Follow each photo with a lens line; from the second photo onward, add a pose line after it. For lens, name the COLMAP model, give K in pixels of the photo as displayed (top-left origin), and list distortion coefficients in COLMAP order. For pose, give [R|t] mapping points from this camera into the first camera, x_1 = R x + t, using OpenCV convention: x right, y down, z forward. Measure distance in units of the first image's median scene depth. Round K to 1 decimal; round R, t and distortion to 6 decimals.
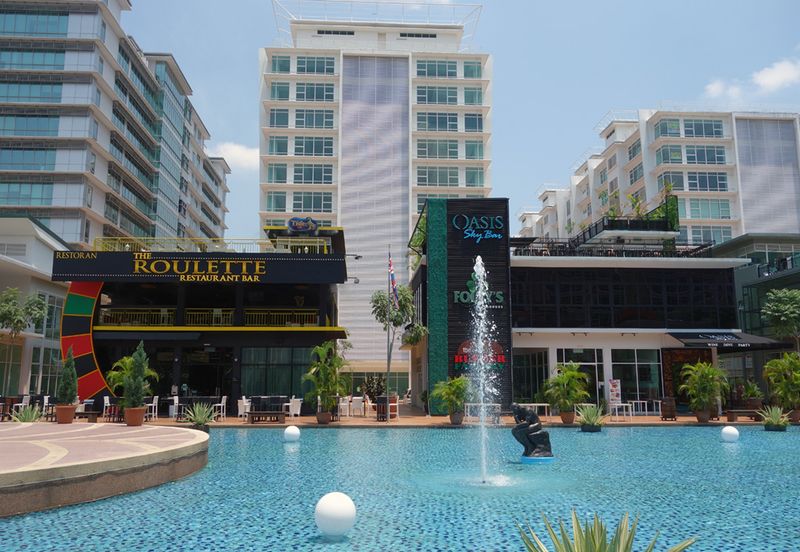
lens RADIAL K [[662.9, 0, 401.0], [0, 662.9, 277.3], [0, 0, 1]] dist [0.008759, -0.004482]
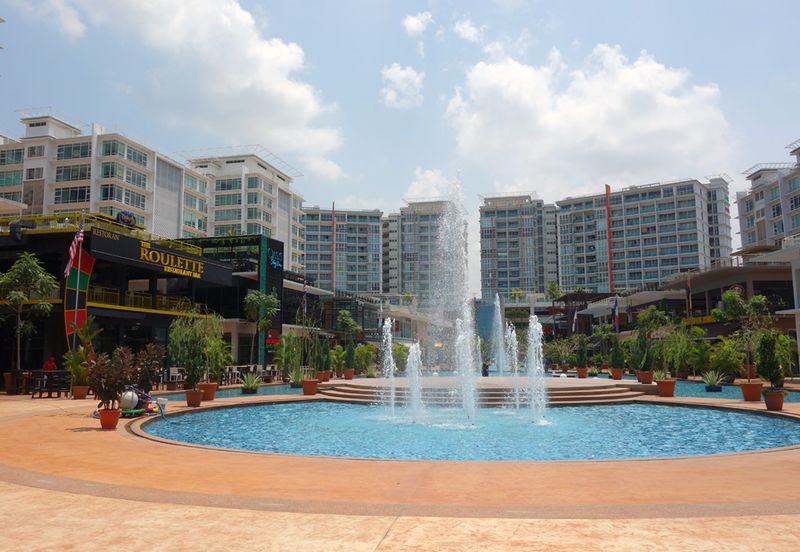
lens RADIAL K [[662.9, 0, 398.3], [0, 662.9, 276.1], [0, 0, 1]] dist [0.008759, -0.004482]
pose [[0.305752, 0.118698, 0.944683, -0.579634], [-0.155242, 0.985136, -0.073536, 0.016111], [-0.939370, -0.124171, 0.319634, 0.101043]]
